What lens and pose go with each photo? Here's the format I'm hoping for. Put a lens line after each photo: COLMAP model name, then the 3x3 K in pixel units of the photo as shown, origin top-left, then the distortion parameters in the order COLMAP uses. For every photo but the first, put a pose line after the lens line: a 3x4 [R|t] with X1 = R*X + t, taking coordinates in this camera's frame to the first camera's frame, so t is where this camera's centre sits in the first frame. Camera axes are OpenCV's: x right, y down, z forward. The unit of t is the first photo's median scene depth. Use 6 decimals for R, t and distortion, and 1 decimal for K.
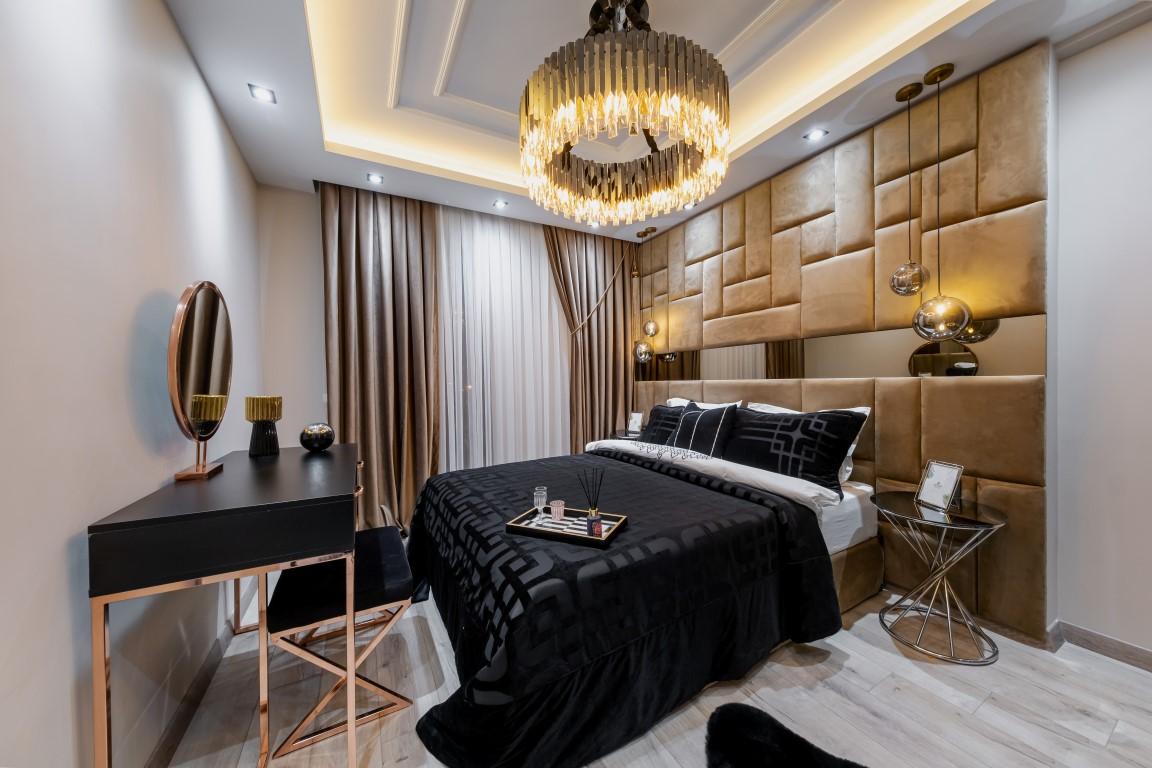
lens RADIAL K [[399.4, 0, 579.9], [0, 399.4, 388.5], [0, 0, 1]] dist [0.000759, 0.000035]
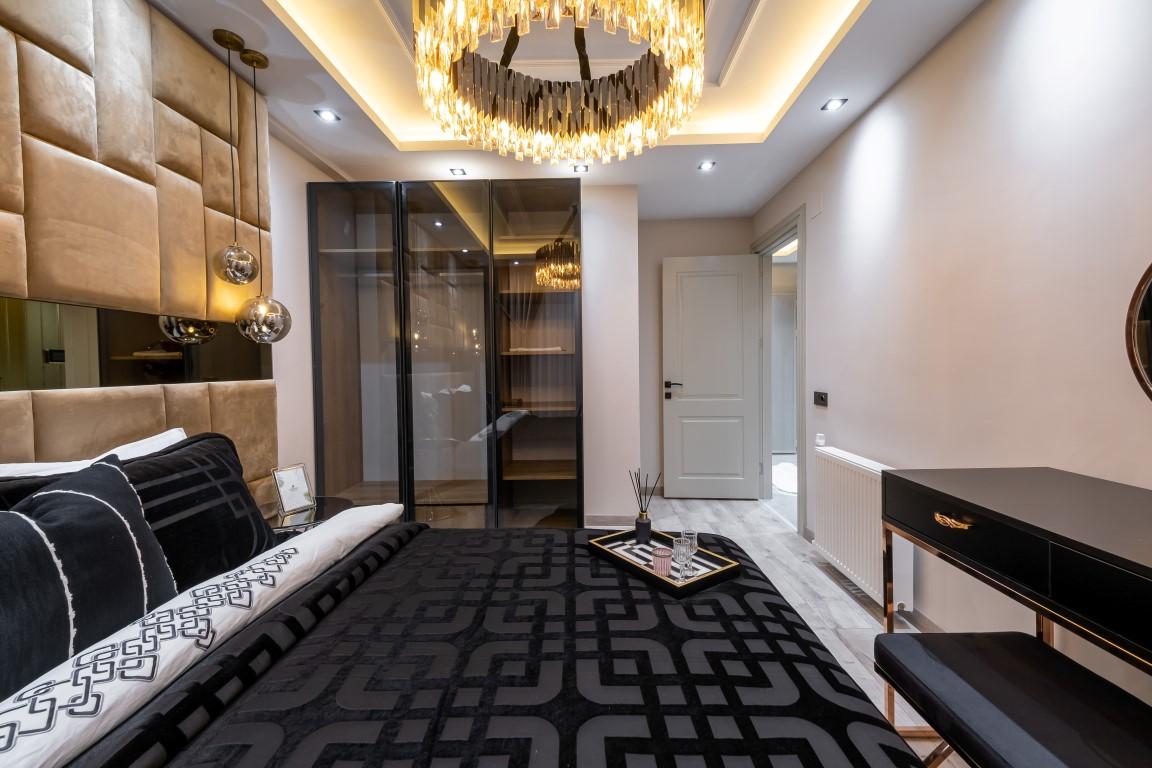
lens RADIAL K [[479.3, 0, 580.3], [0, 479.3, 381.7], [0, 0, 1]] dist [0.000804, 0.000299]
pose [[-0.867480, -0.005234, 0.497444, -0.210660], [0.016960, 0.999052, 0.040088, -0.038368], [-0.497182, 0.043212, -0.866569, 1.030650]]
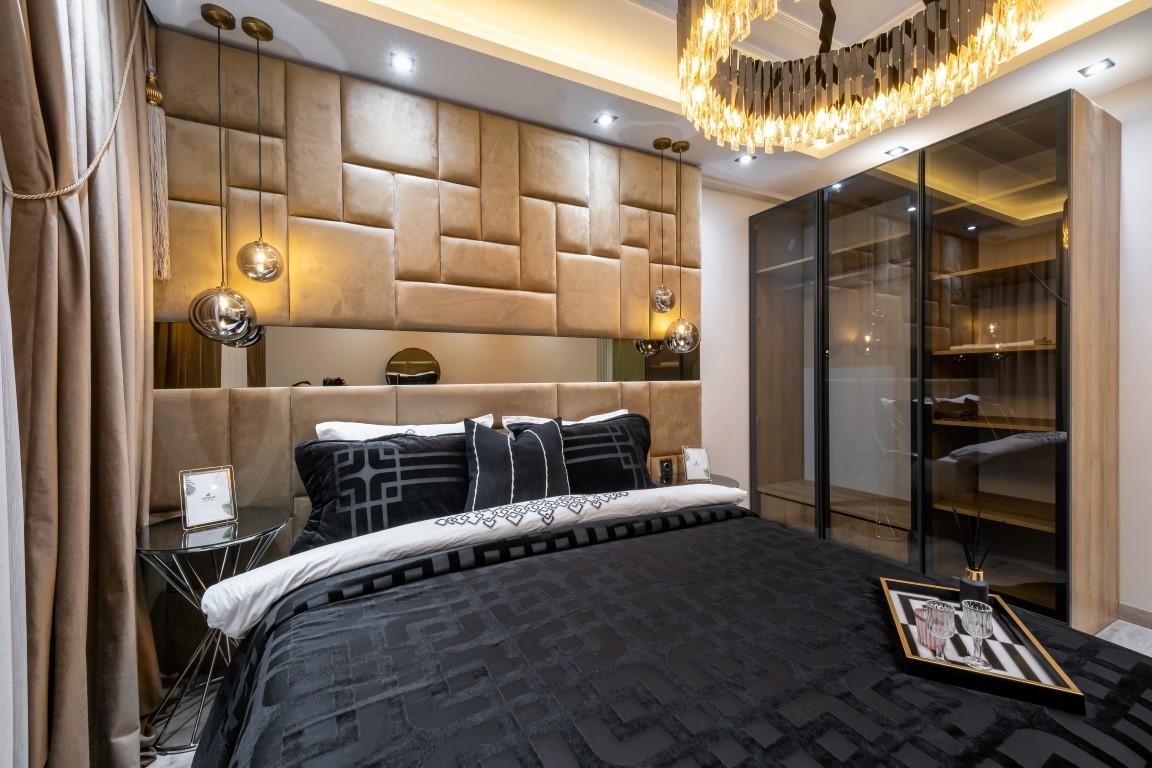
lens RADIAL K [[463.8, 0, 580.3], [0, 463.8, 382.6], [0, 0, 1]] dist [0.032105, -0.020704]
pose [[0.020642, -0.006055, 0.999769, -0.396232], [0.017662, 0.999828, 0.005690, -0.024362], [-0.999631, 0.017540, 0.020746, 0.825578]]
